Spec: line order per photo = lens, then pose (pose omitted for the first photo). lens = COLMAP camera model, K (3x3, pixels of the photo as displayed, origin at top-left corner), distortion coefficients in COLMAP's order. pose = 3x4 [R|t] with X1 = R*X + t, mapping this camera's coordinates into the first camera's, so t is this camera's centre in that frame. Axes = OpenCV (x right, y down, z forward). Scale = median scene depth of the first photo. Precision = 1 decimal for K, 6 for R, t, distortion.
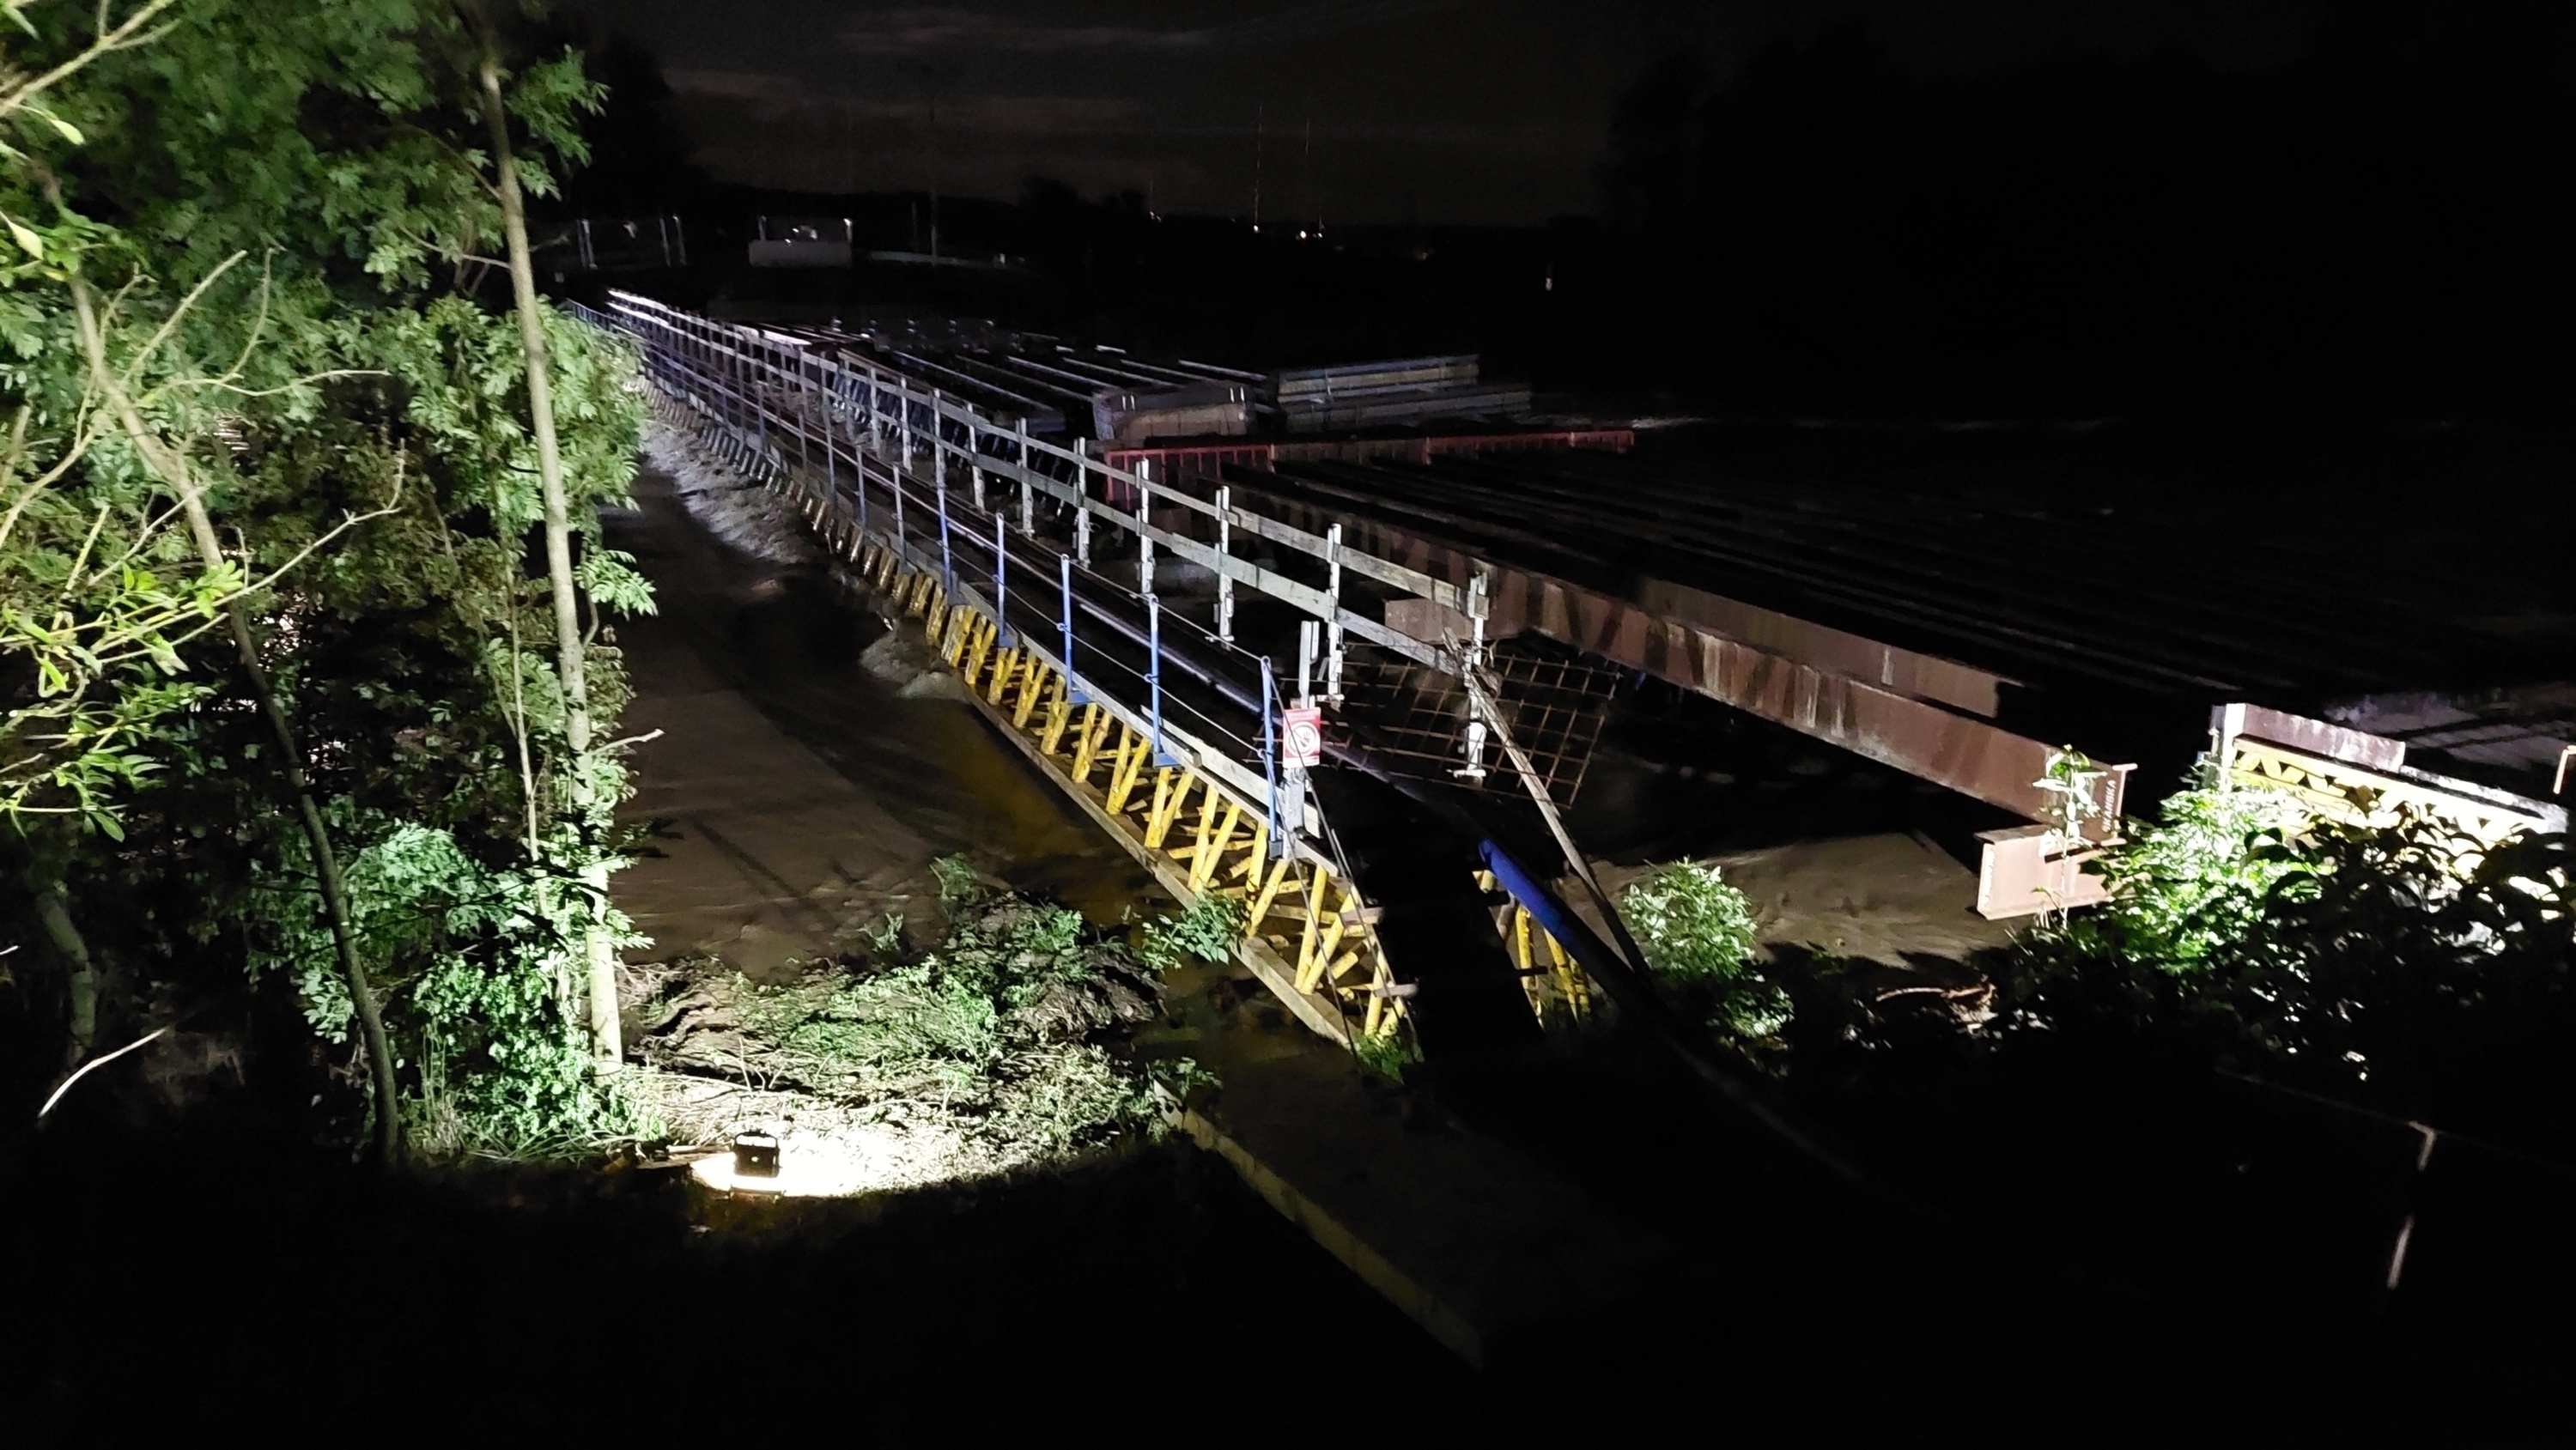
lens RADIAL K [[1908.9, 0, 1228.5], [0, 1908.9, 720.8], [0, 0, 1]] dist [0.072777, -0.112105]
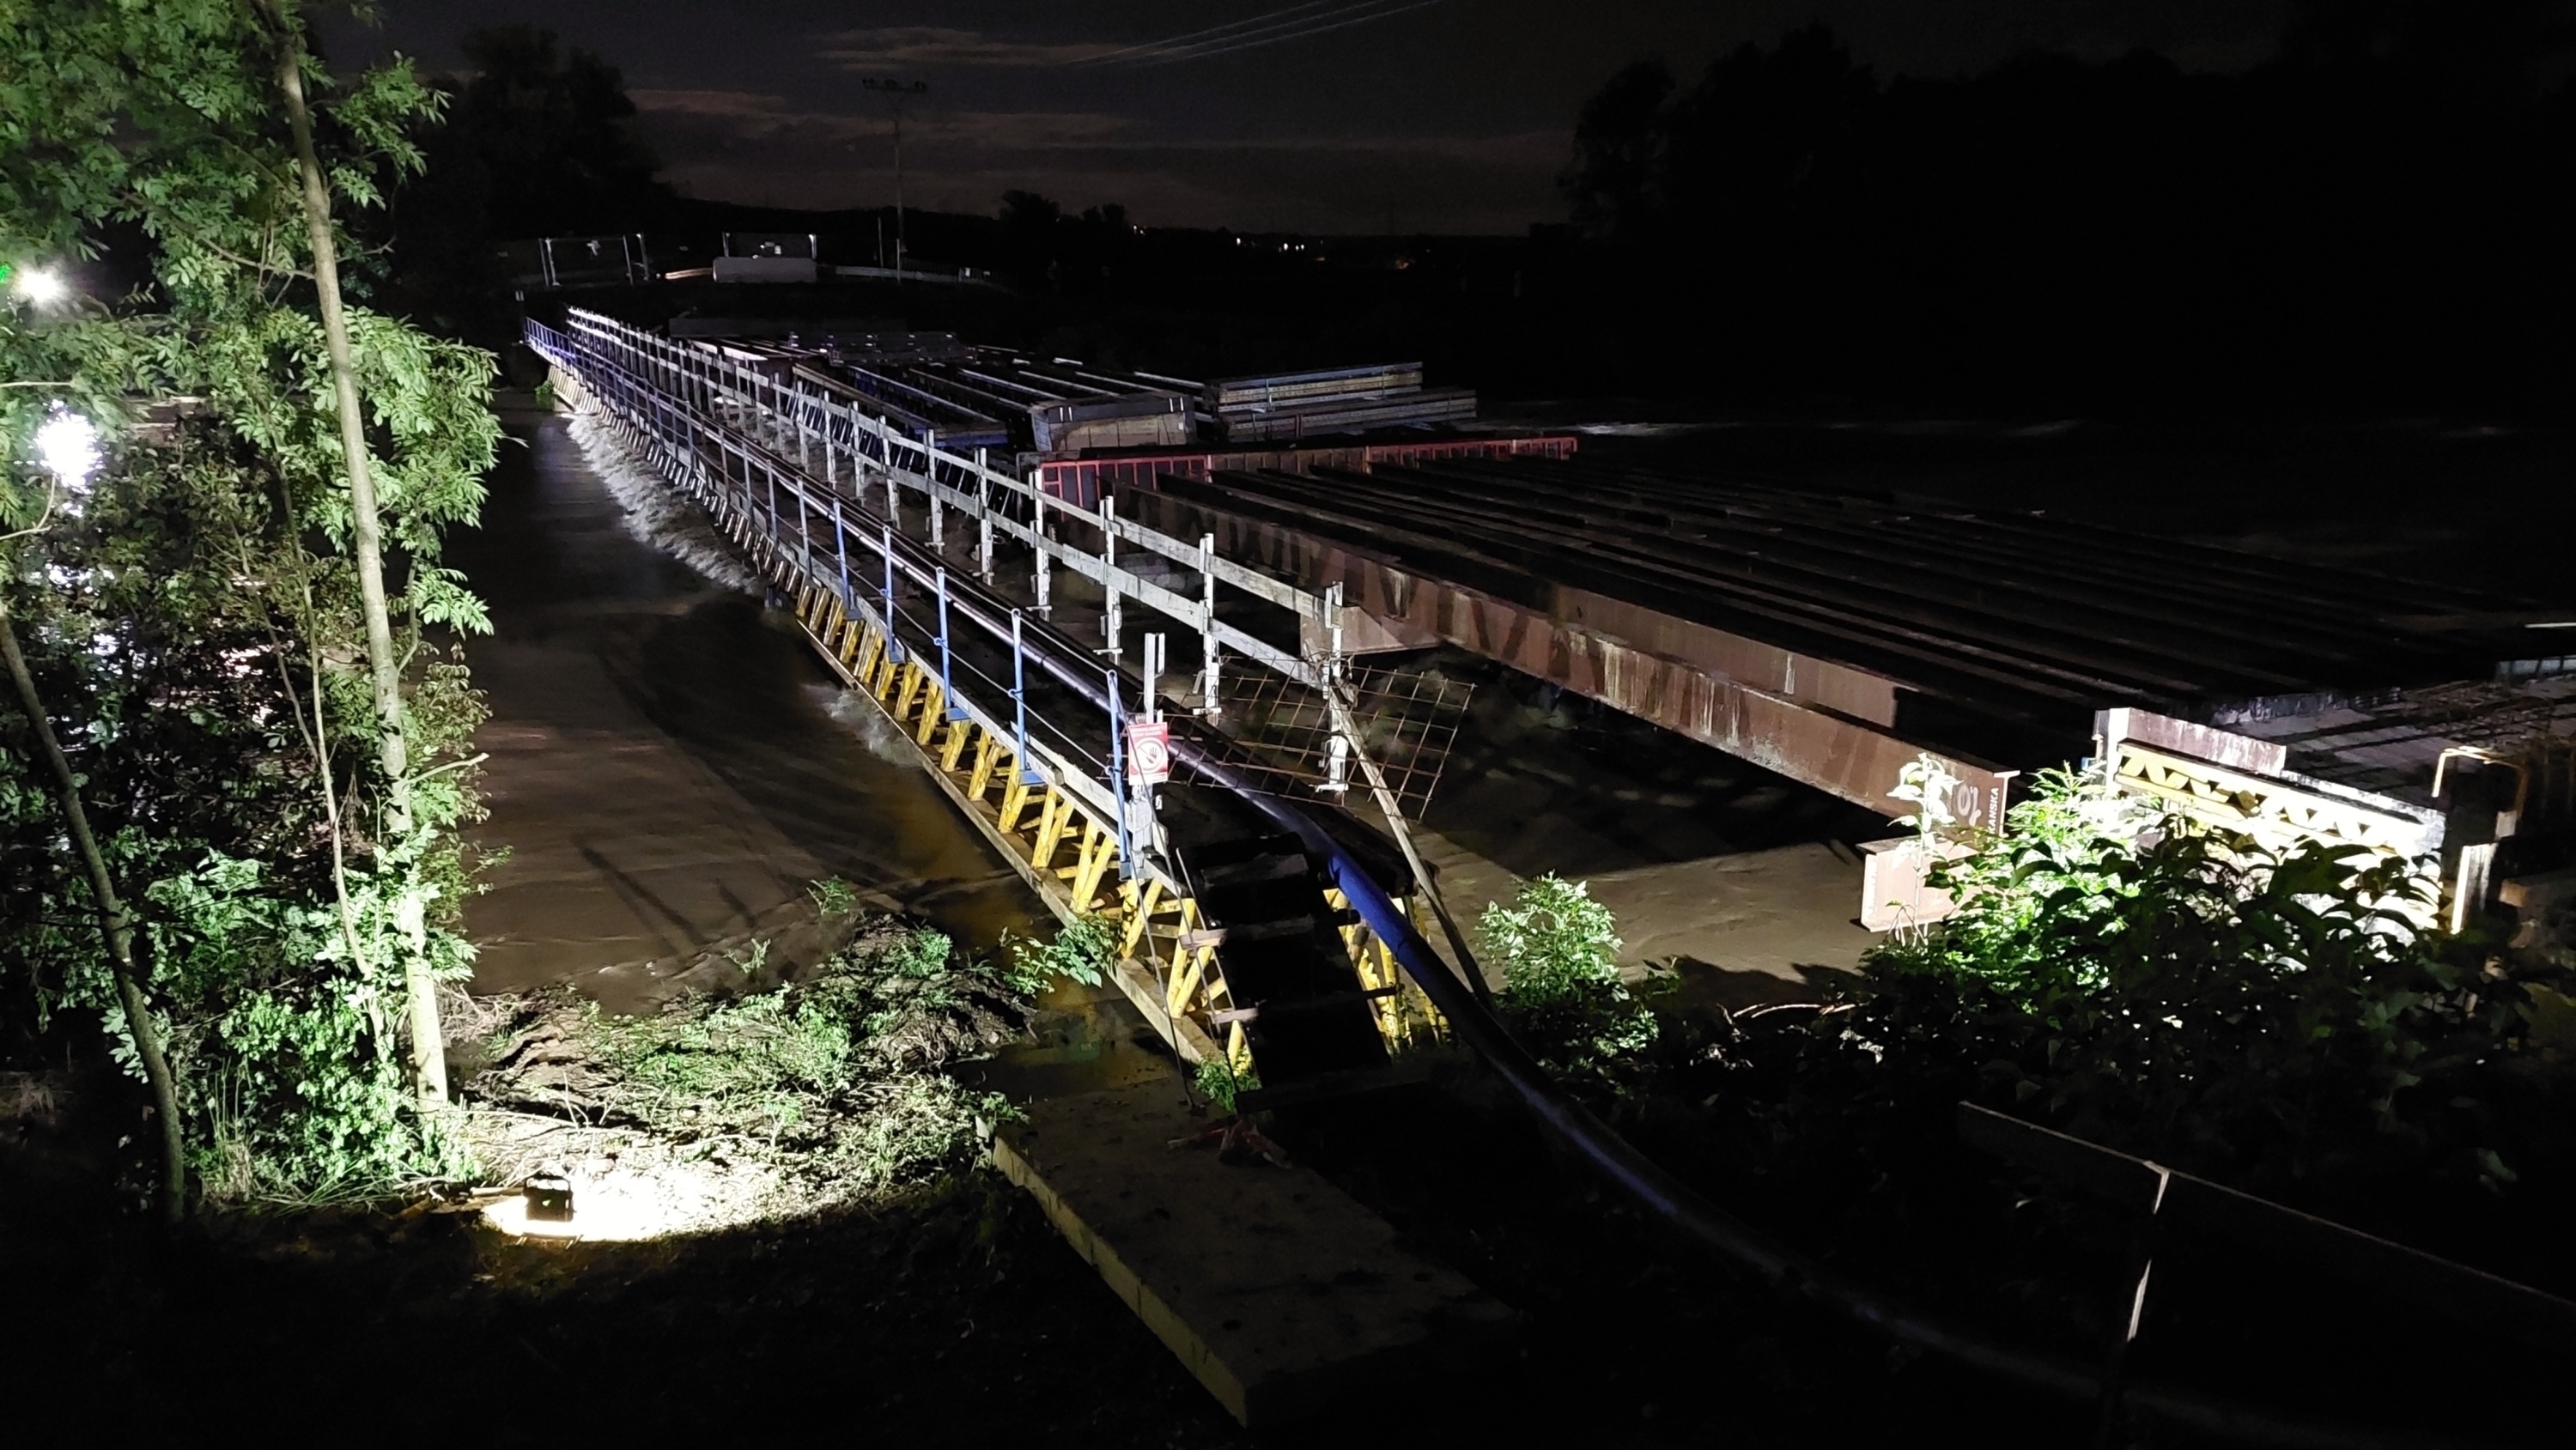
lens RADIAL K [[1880.9, 0, 1297.0], [0, 1880.9, 706.1], [0, 0, 1]] dist [0.054288, -0.063407]
pose [[0.999936, -0.011261, 0.000957, 0.105207], [0.011273, 0.999855, -0.012738, -0.002261], [-0.000813, 0.012748, 0.999918, 0.042919]]
